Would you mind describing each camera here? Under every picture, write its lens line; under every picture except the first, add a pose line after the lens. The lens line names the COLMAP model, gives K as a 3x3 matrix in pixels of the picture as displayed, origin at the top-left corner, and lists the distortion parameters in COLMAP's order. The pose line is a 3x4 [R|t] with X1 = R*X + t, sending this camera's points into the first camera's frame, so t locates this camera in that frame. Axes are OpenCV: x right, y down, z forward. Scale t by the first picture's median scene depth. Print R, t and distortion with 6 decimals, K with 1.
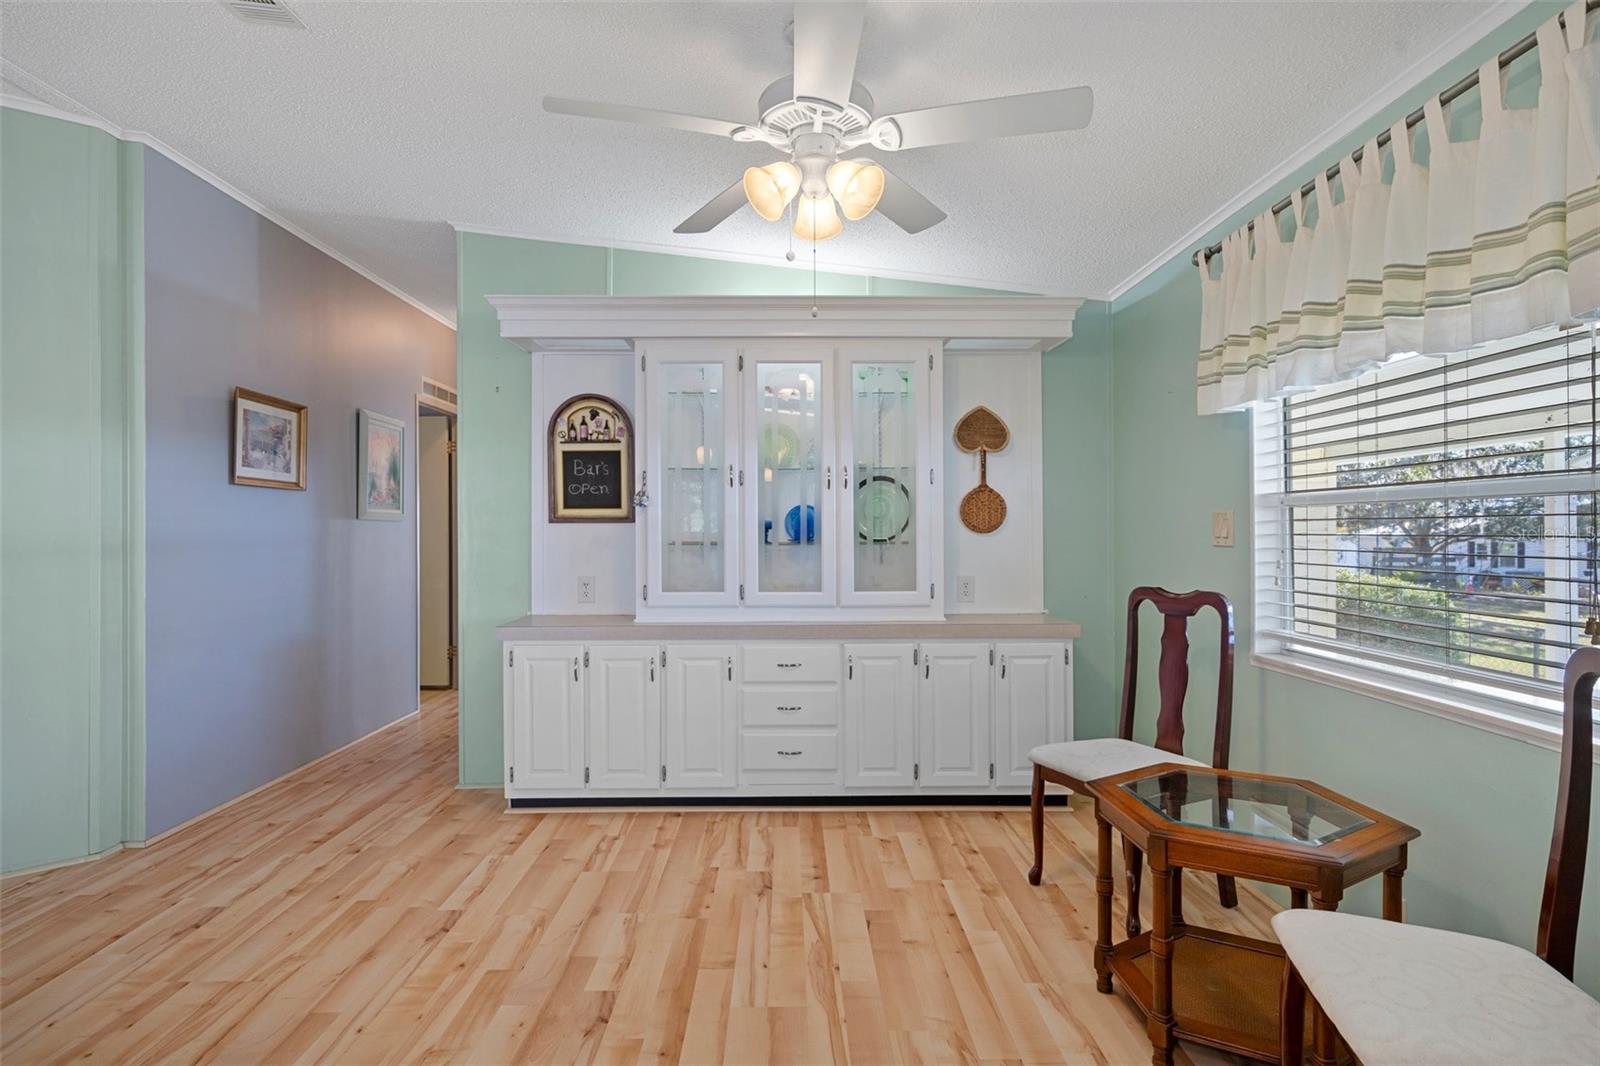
lens RADIAL K [[798.9, 0, 786.7], [0, 798.9, 531.4], [0, 0, 1]] dist [-0.000391, 0.000898]
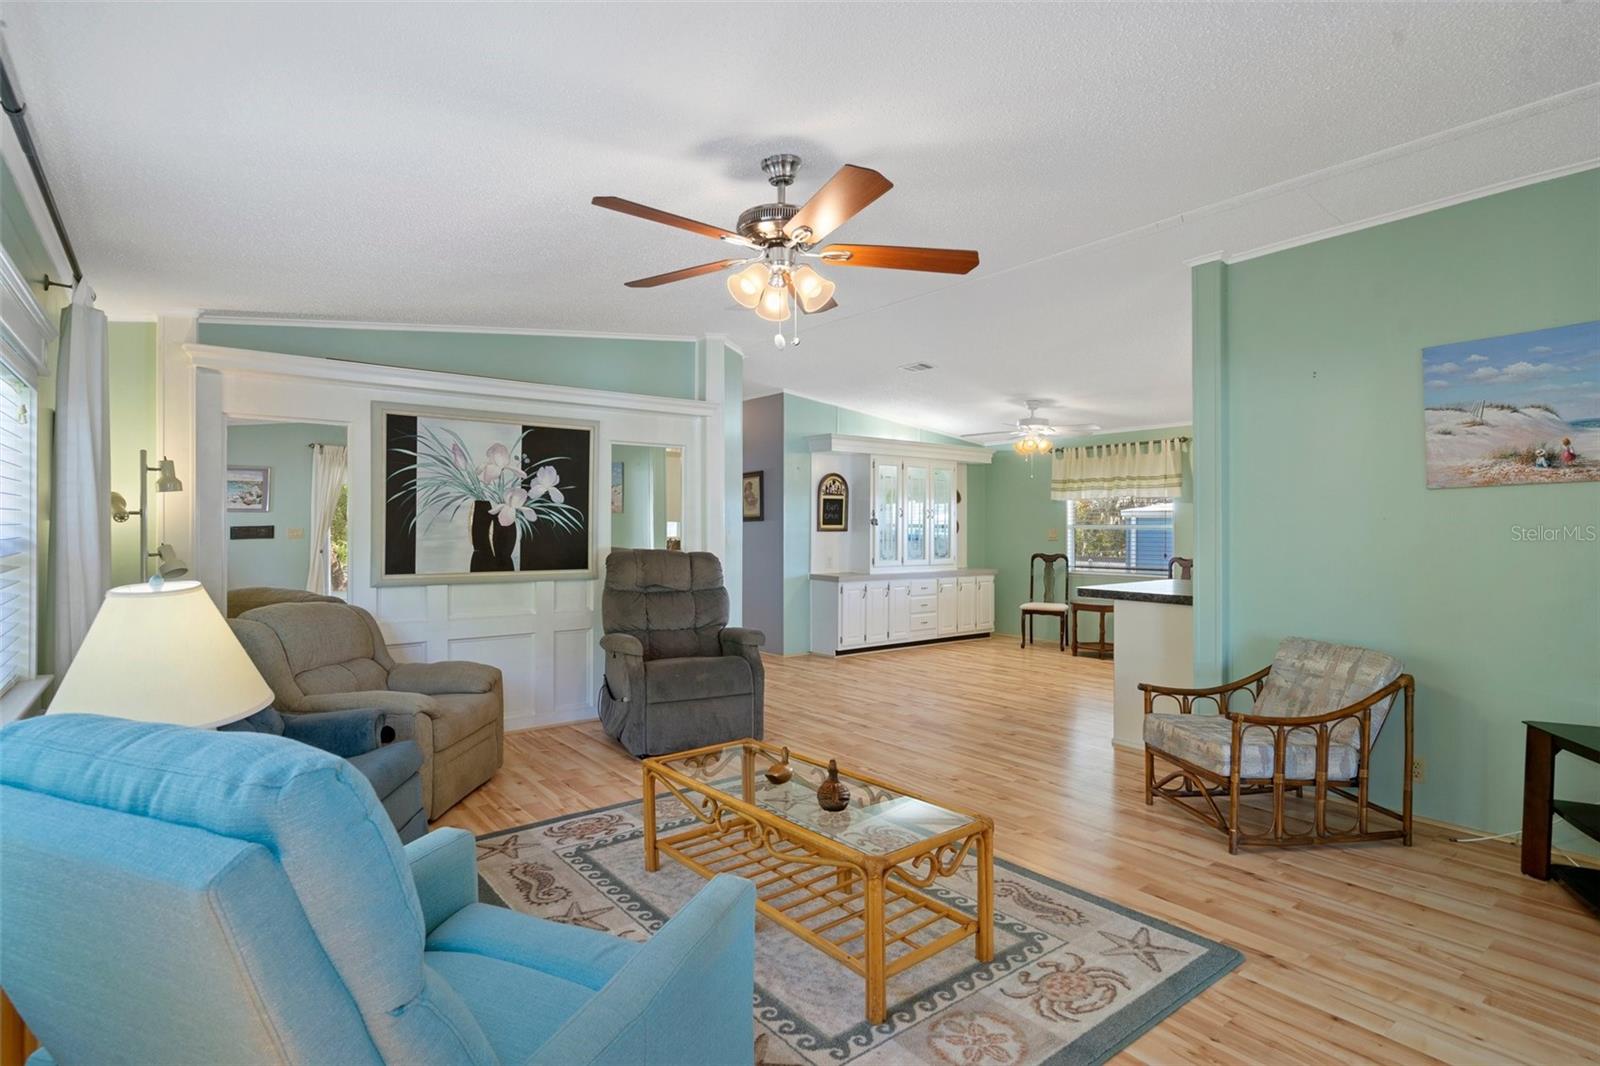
lens RADIAL K [[790.8, 0, 779.8], [0, 790.8, 525.0], [0, 0, 1]] dist [-0.000985, 0.000458]
pose [[0.805996, 0.006004, 0.591890, -1.842376], [-0.004029, 0.999981, -0.004658, -0.019783], [-0.591907, 0.001369, 0.806005, -0.750071]]
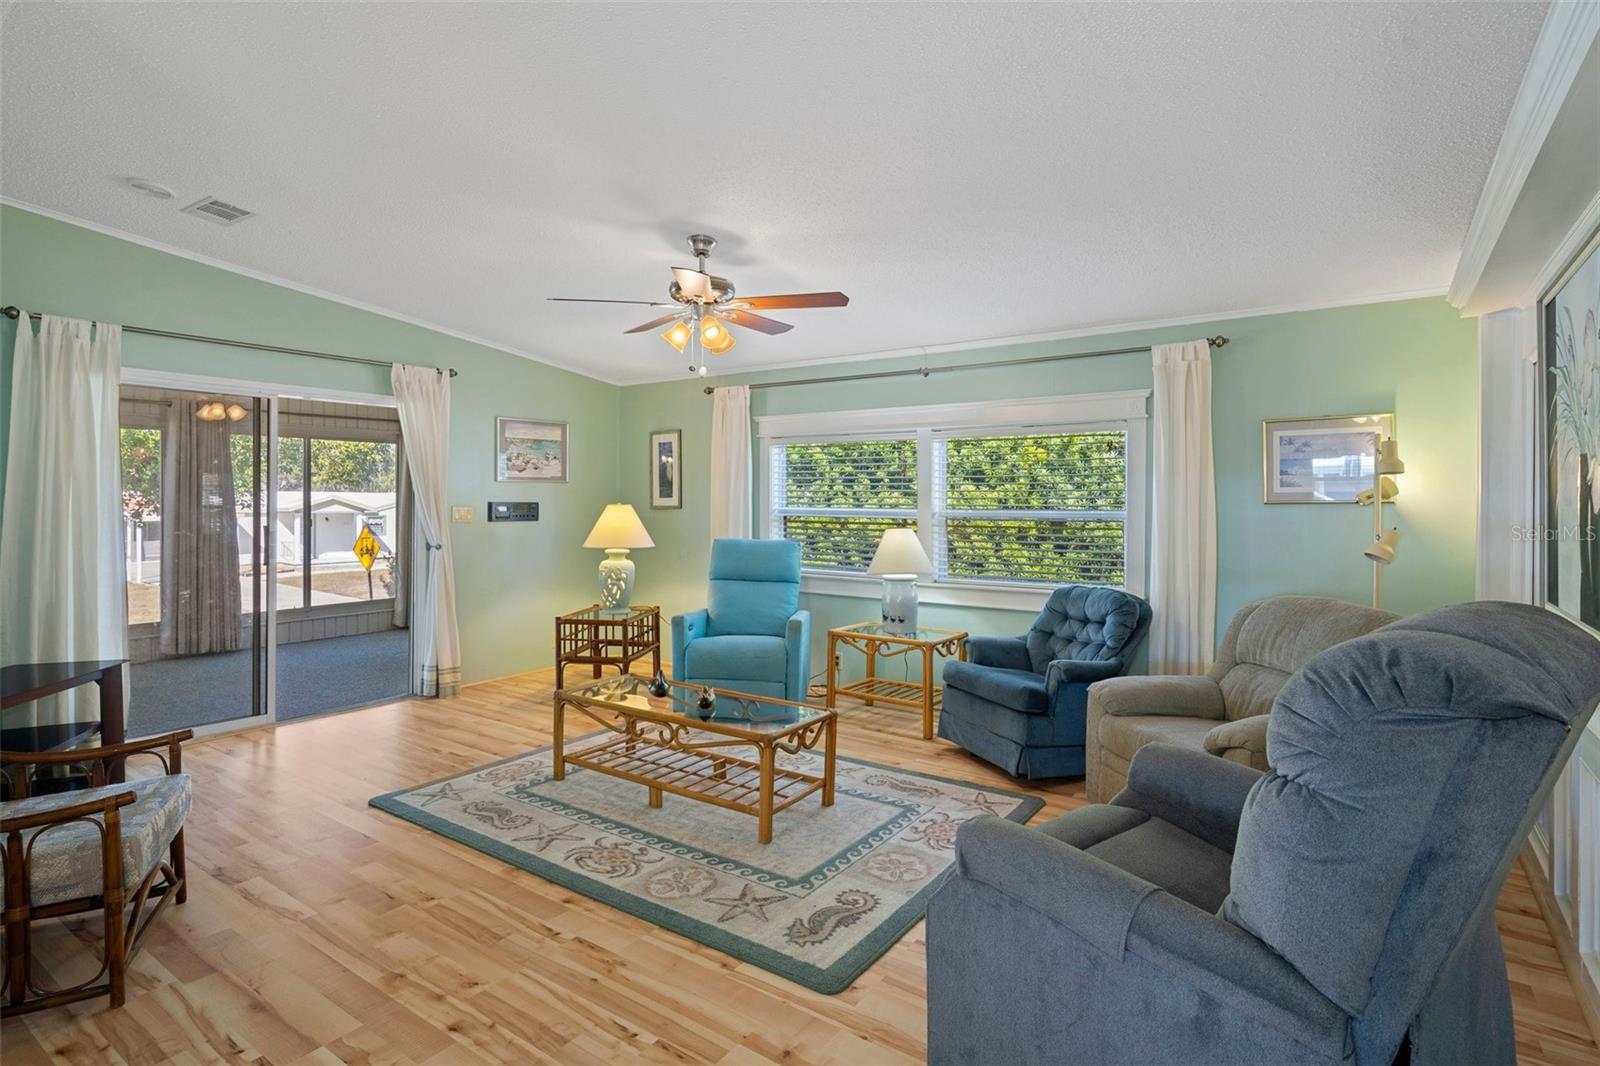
lens RADIAL K [[798.1, 0, 799.5], [0, 798.1, 504.0], [0, 0, 1]] dist [-0.001626, -0.000019]
pose [[-0.578141, -0.000762, -0.815937, -0.596823], [-0.002806, 0.999996, 0.001054, -0.025450], [0.815932, 0.002899, -0.578140, 0.589416]]
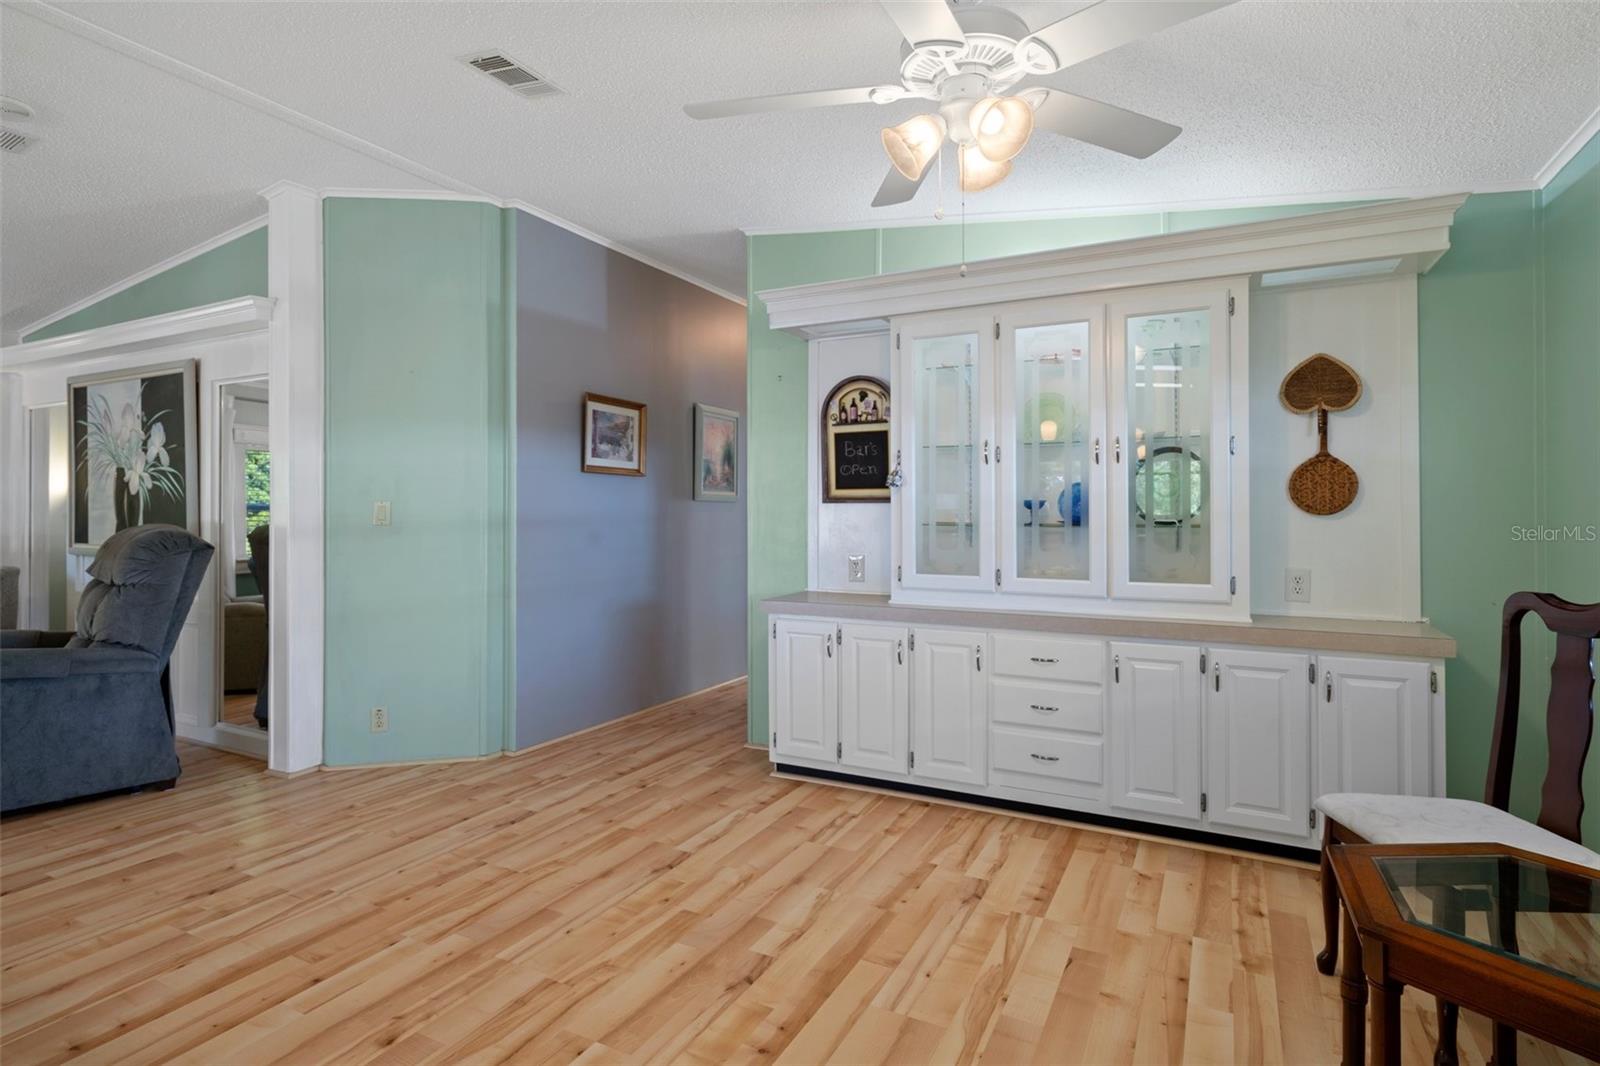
lens RADIAL K [[814.1, 0, 784.4], [0, 814.1, 510.2], [0, 0, 1]] dist [-0.000624, 0.001605]
pose [[0.880179, 0.002429, -0.474636, 0.178696], [-0.004037, 0.999989, -0.002368, 0.001520], [0.474625, 0.004000, 0.880179, 0.050708]]
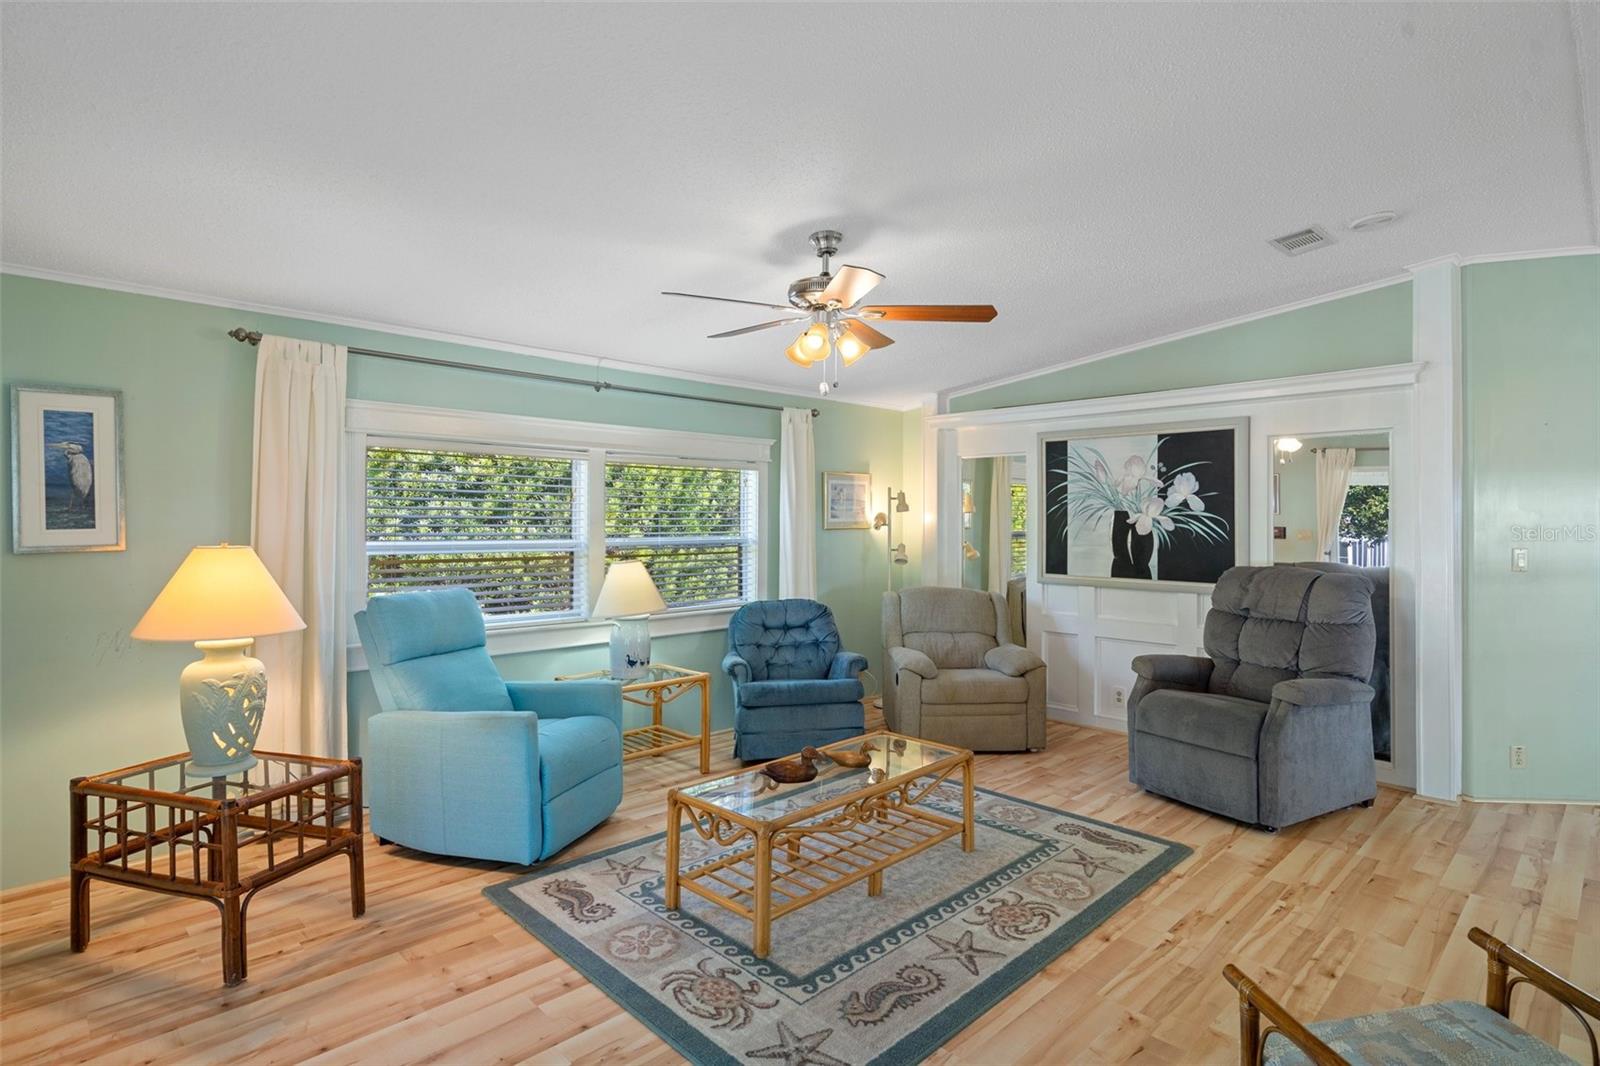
lens RADIAL K [[811.0, 0, 808.2], [0, 811.0, 517.1], [0, 0, 1]] dist [-0.000620, 0.001247]
pose [[0.691959, 0.003351, -0.721929, -0.723772], [-0.004455, 0.999990, 0.000371, -0.053866], [0.721923, 0.002959, 0.691967, -0.792827]]
